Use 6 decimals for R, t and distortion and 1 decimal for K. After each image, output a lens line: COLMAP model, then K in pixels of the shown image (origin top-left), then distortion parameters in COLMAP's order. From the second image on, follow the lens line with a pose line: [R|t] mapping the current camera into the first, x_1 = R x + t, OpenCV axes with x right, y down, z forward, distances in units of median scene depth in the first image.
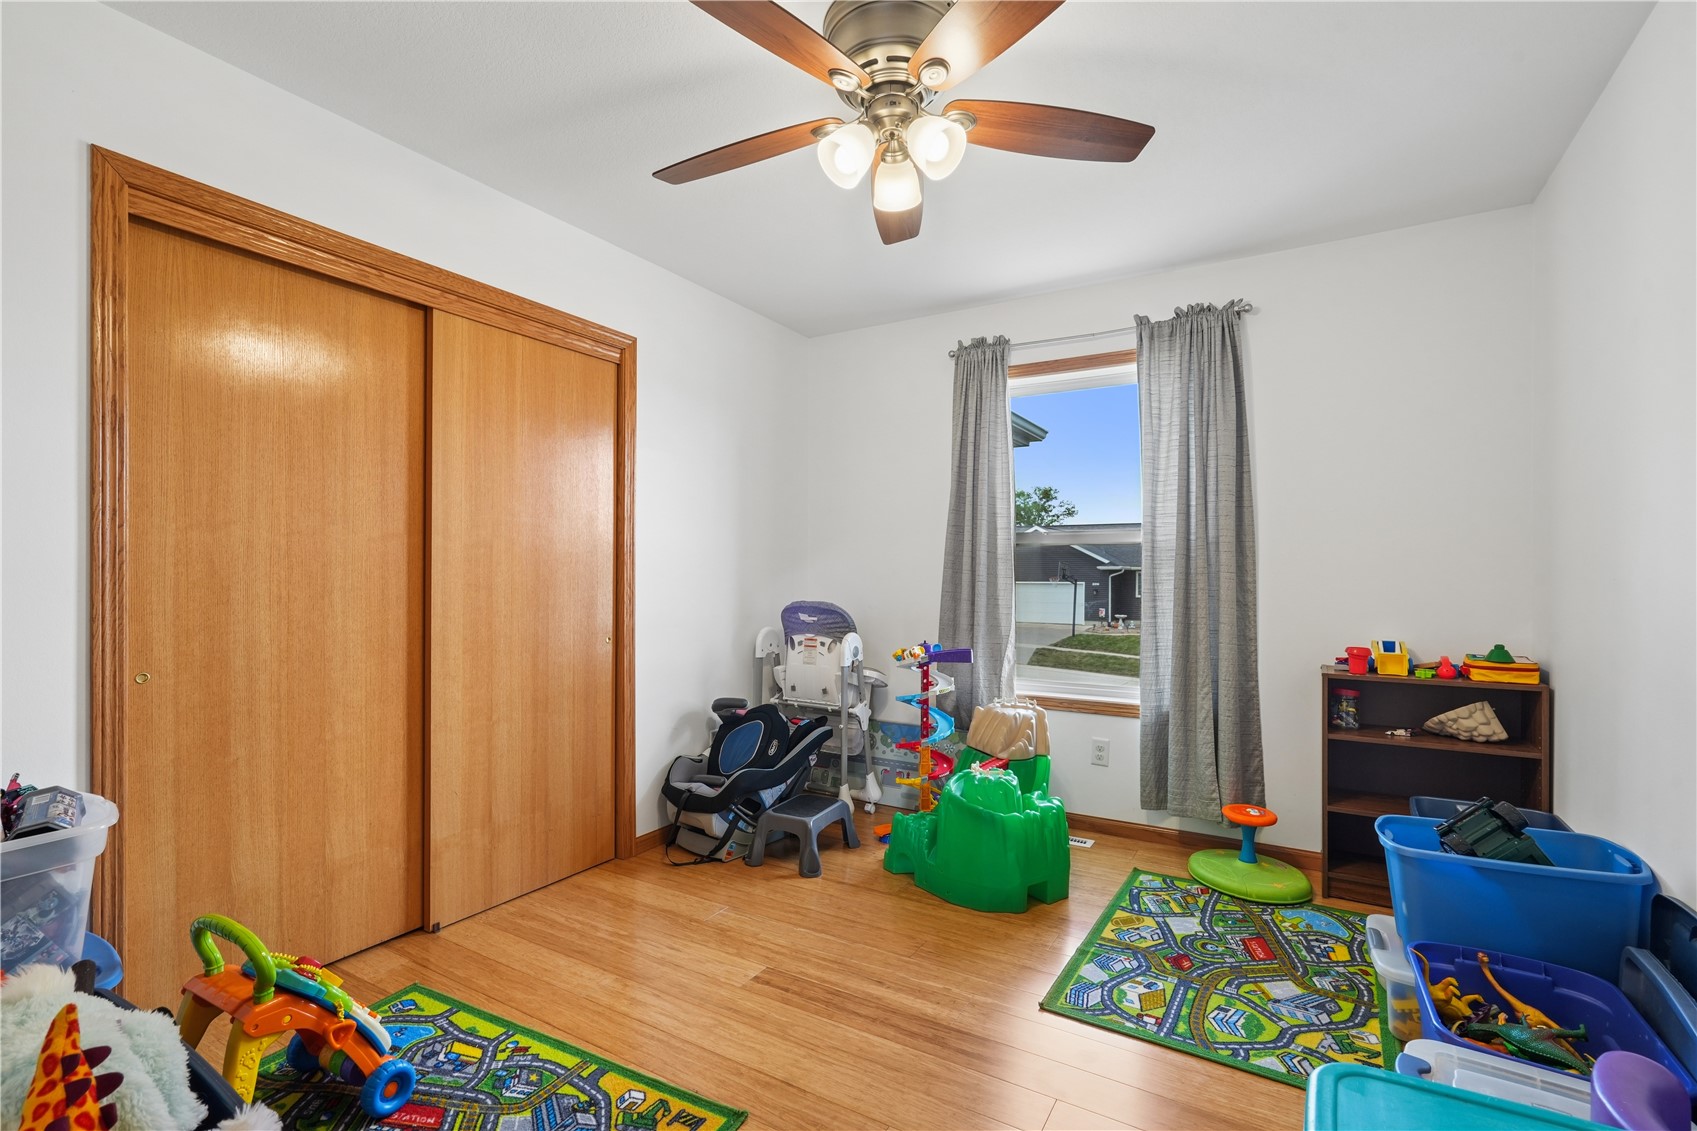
lens RADIAL K [[770.1, 0, 853.2], [0, 770.1, 568.1], [0, 0, 1]] dist [-0.004087, 0.000397]
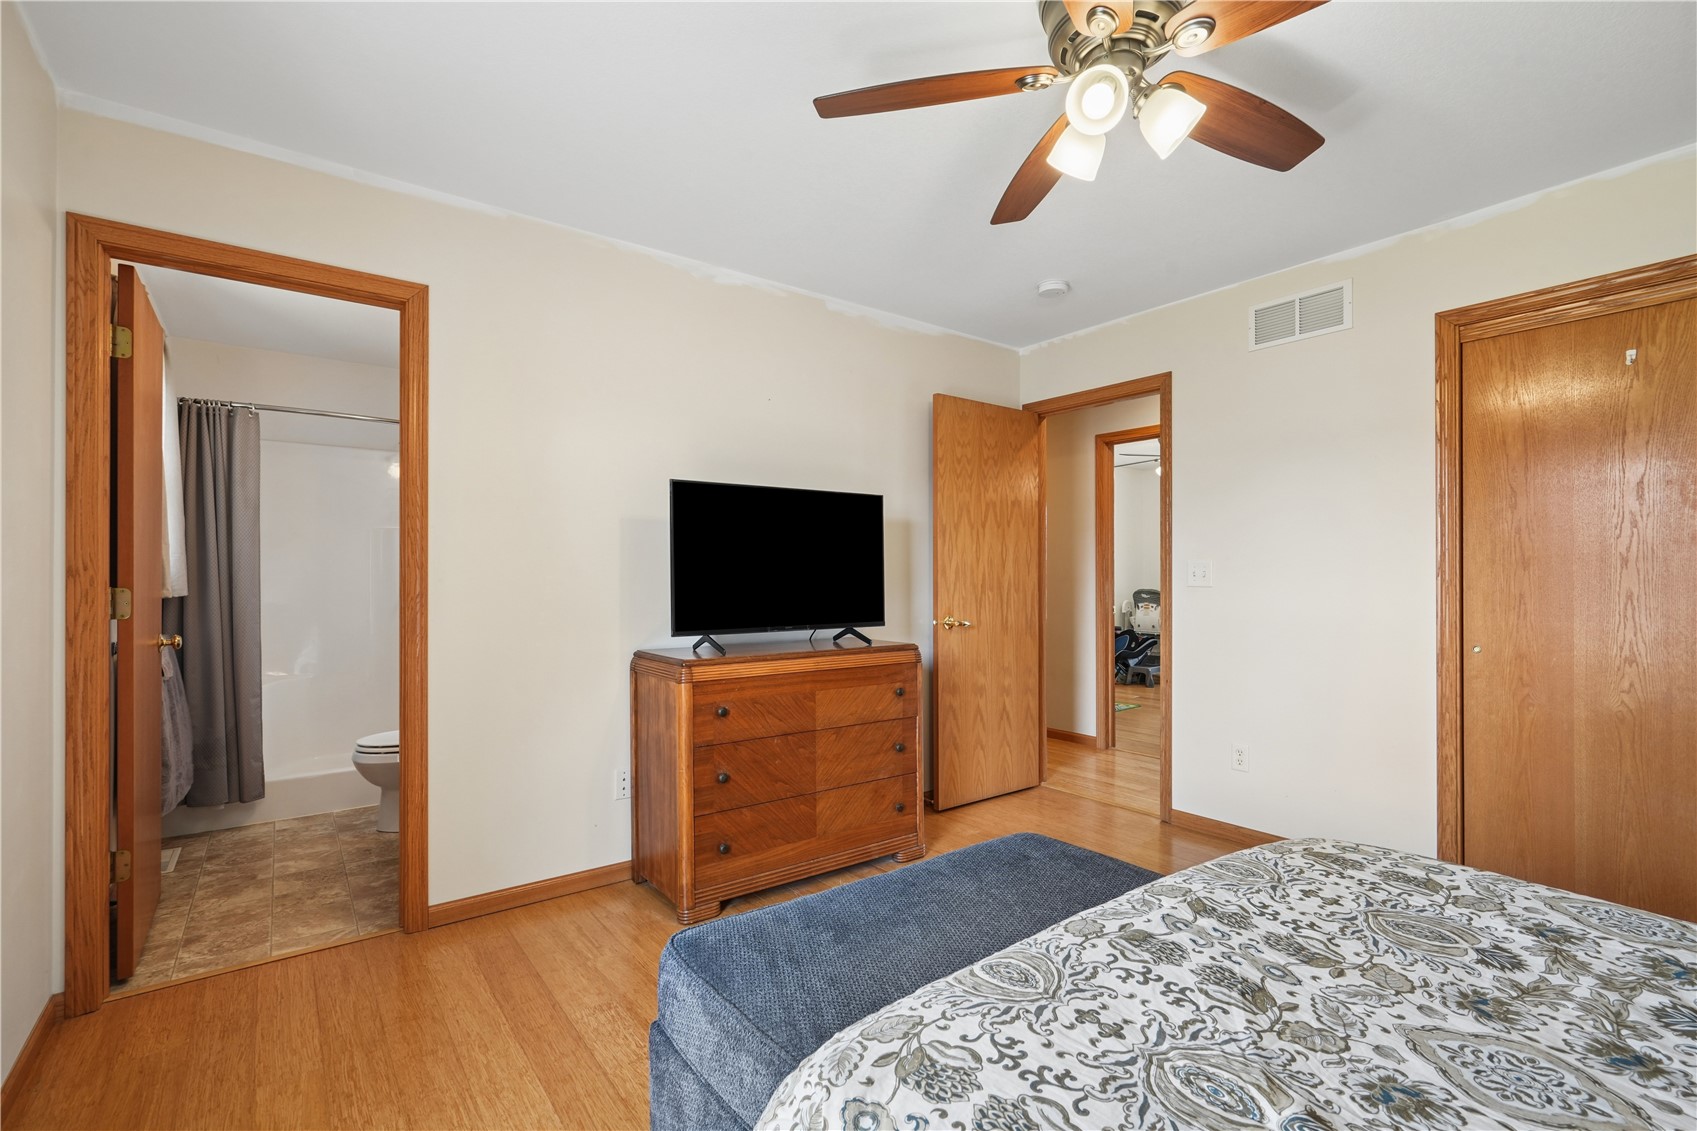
lens RADIAL K [[770.1, 0, 848.6], [0, 770.1, 573.8], [0, 0, 1]] dist [-0.004087, 0.000397]
pose [[0.927560, -0.006718, -0.373615, -0.021675], [0.006849, 0.999976, -0.000975, -0.008304], [0.373612, -0.001655, 0.927583, -1.637845]]
